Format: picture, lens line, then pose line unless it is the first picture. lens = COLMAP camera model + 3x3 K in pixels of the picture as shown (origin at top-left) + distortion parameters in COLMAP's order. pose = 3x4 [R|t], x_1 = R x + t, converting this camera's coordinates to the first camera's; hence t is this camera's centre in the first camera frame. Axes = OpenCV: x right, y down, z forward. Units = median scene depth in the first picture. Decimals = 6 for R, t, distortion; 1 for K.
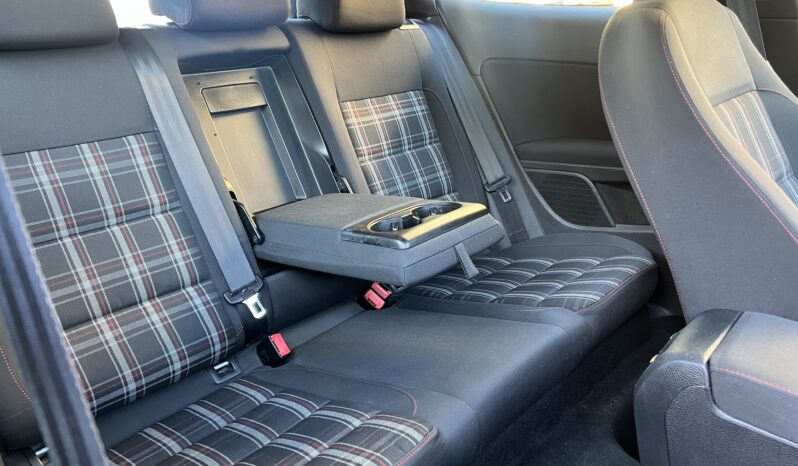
lens RADIAL K [[599.2, 0, 399.0], [0, 599.2, 233.0], [0, 0, 1]] dist [0.077820, -0.101027]
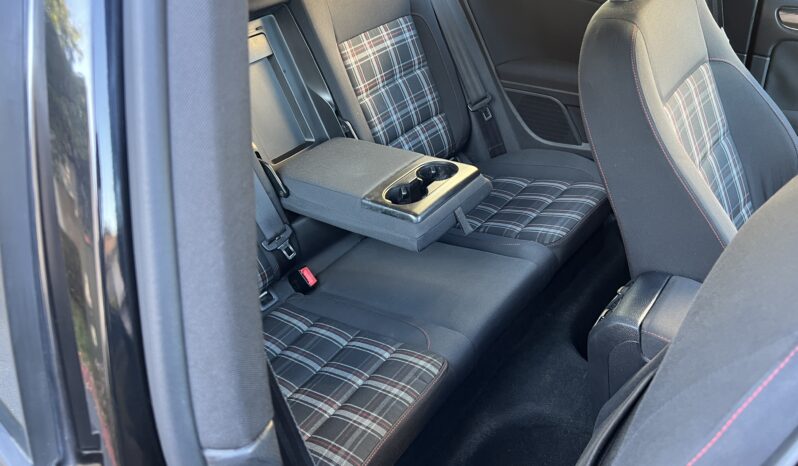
lens RADIAL K [[599.2, 0, 399.0], [0, 599.2, 233.0], [0, 0, 1]] dist [0.077820, -0.101027]
pose [[0.997612, -0.036115, 0.058878, -0.071773], [0.018010, 0.958936, 0.283049, -0.214281], [-0.066682, -0.281312, 0.957297, -0.141930]]
